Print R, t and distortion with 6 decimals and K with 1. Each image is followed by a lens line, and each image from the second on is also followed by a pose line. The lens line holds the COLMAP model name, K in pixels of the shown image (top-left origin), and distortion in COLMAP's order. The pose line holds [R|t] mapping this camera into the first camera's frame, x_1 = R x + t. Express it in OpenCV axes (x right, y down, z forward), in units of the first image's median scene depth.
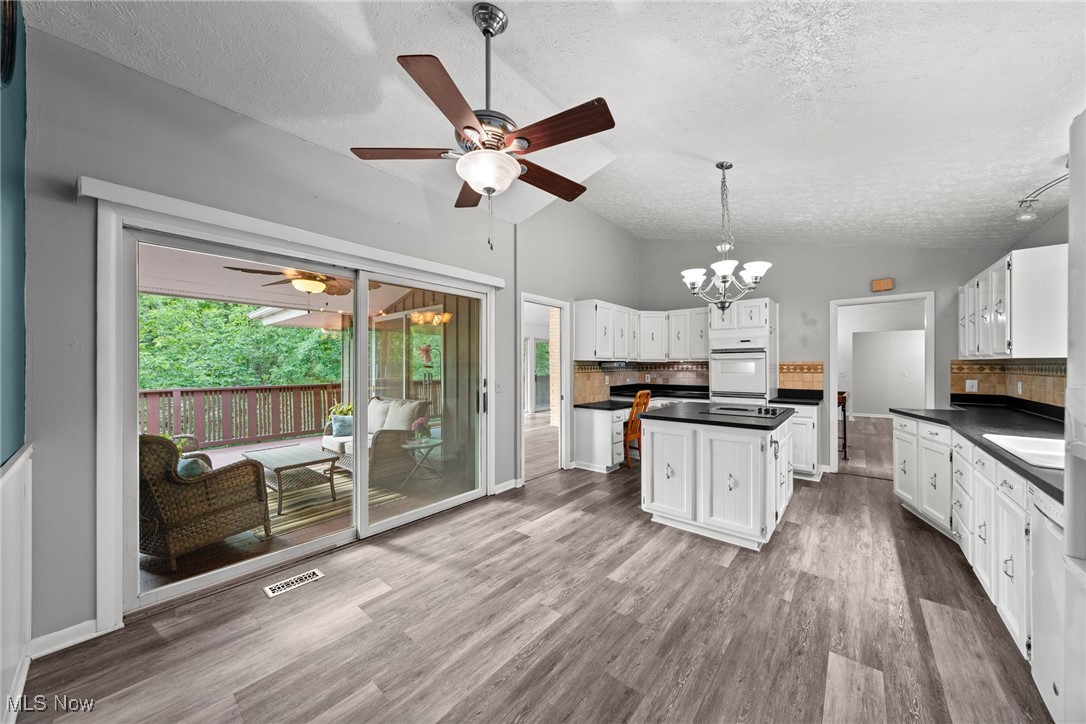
lens RADIAL K [[371.7, 0, 546.6], [0, 371.7, 365.3], [0, 0, 1]] dist [0.001773, 0.000010]
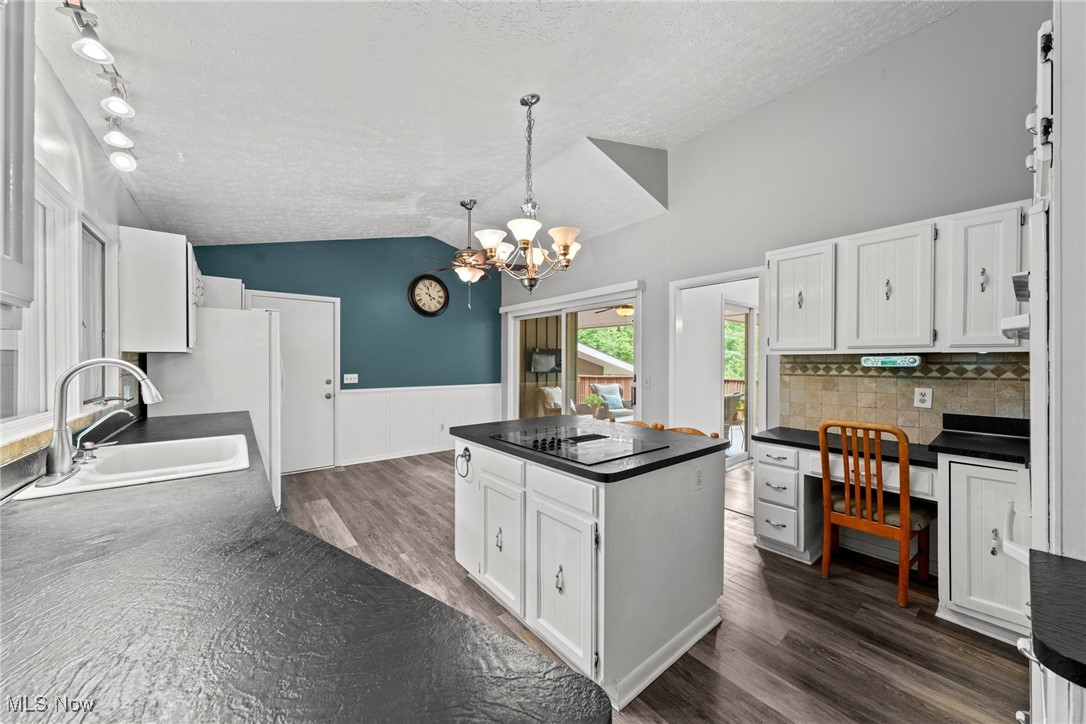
lens RADIAL K [[390.7, 0, 546.1], [0, 390.7, 362.6], [0, 0, 1]] dist [0.002059, -0.000021]
pose [[-0.199037, 0.002111, -0.979990, 1.400829], [-0.002020, 0.999995, 0.002564, -0.001938], [0.979990, 0.002490, -0.199031, 1.330421]]
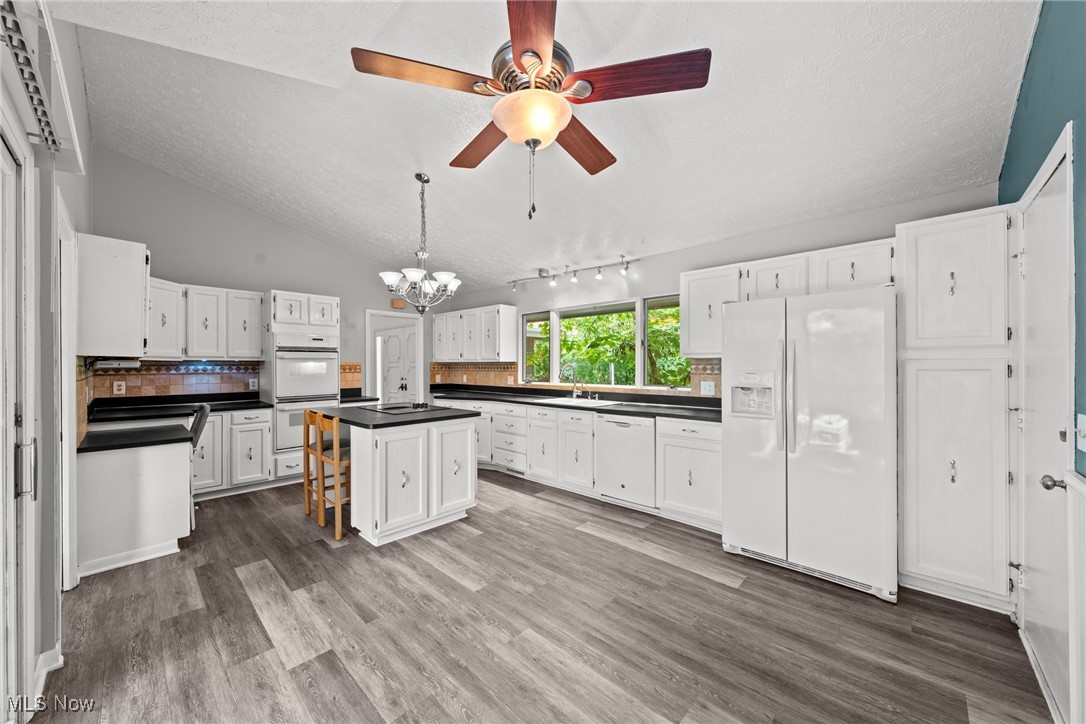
lens RADIAL K [[390.7, 0, 543.8], [0, 390.7, 364.6], [0, 0, 1]] dist [0.002059, -0.000021]
pose [[0.064289, 0.003911, 0.997924, -0.688675], [0.001300, 0.999991, -0.004003, 0.003633], [-0.997930, 0.001554, 0.064283, 0.648849]]
